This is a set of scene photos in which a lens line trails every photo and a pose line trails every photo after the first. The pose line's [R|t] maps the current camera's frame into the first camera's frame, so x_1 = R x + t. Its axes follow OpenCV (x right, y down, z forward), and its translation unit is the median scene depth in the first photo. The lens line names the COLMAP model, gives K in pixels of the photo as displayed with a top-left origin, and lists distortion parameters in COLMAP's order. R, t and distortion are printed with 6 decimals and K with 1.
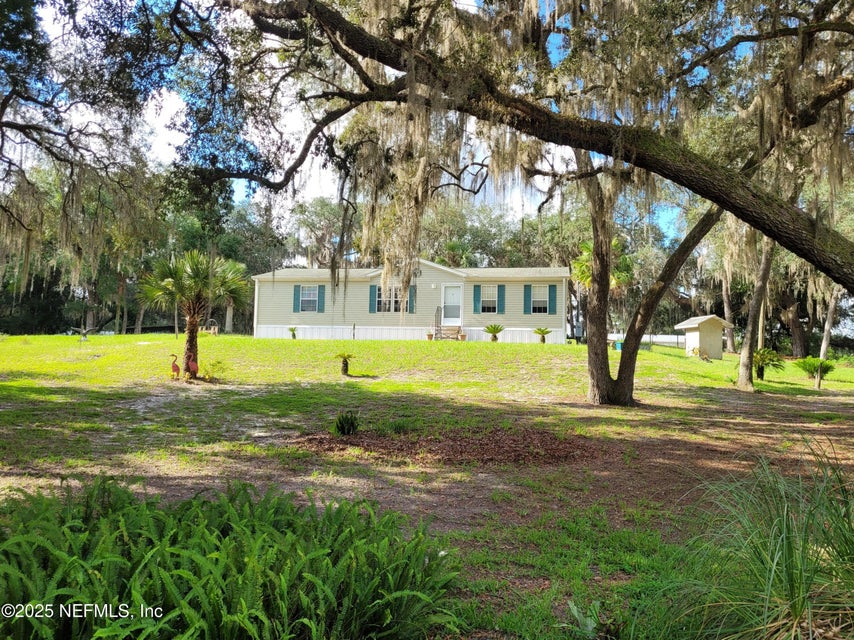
lens RADIAL K [[636.9, 0, 427.0], [0, 636.9, 320.0], [0, 0, 1]] dist [0.012317, 0.003476]
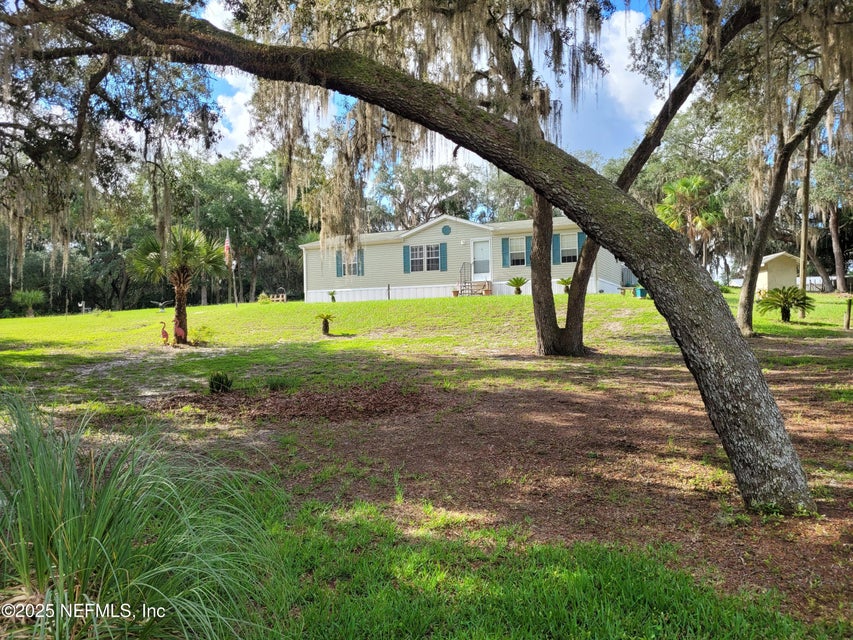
lens RADIAL K [[615.6, 0, 426.5], [0, 615.6, 320.0], [0, 0, 1]] dist [0.023867, -0.005102]
pose [[0.974048, -0.043345, -0.222153, 0.254489], [0.057539, 0.996667, 0.057820, 0.013909], [0.218906, -0.069102, 0.973296, 0.061688]]
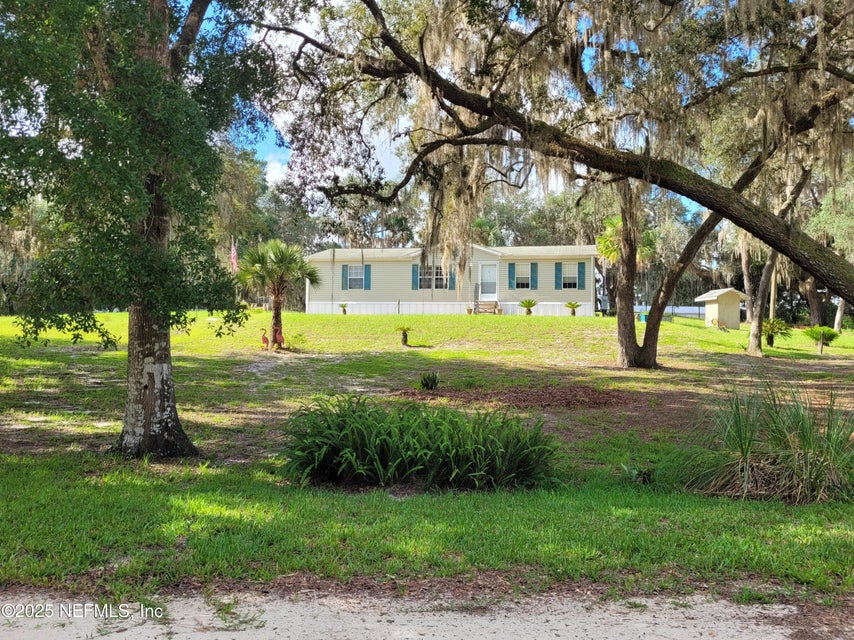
lens RADIAL K [[645.3, 0, 427.0], [0, 645.3, 320.0], [0, 0, 1]] dist [0.004579, 0.000345]
pose [[0.999583, -0.009482, -0.027286, -0.056220], [0.010597, 0.999102, 0.041011, -0.007130], [0.026872, -0.041283, 0.998786, -0.167709]]
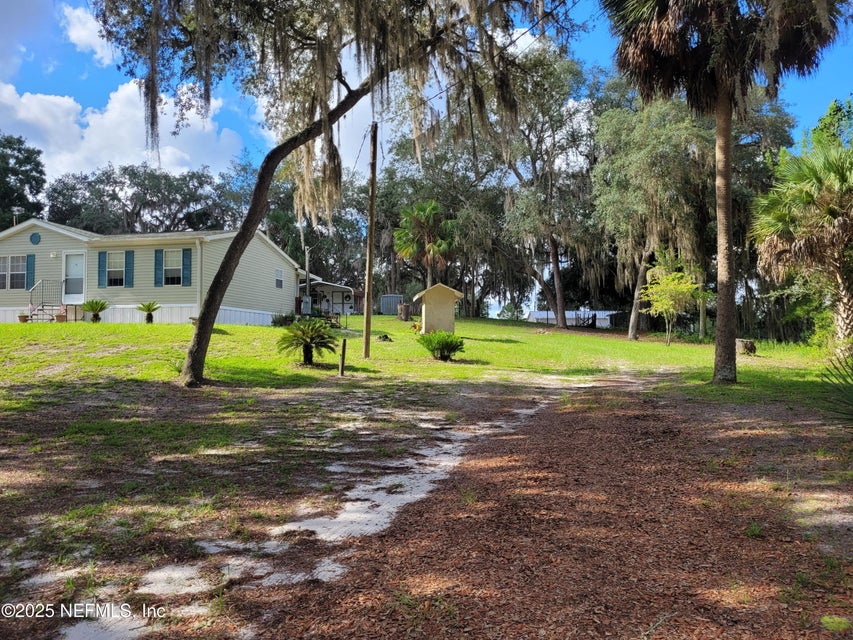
lens RADIAL K [[641.1, 0, 426.5], [0, 641.1, 320.0], [0, 0, 1]] dist [0.005340, -0.001200]
pose [[0.999565, -0.028566, 0.007374, 0.722833], [0.028364, 0.999256, 0.026137, 0.031464], [-0.008115, -0.025916, 0.999631, 0.305259]]
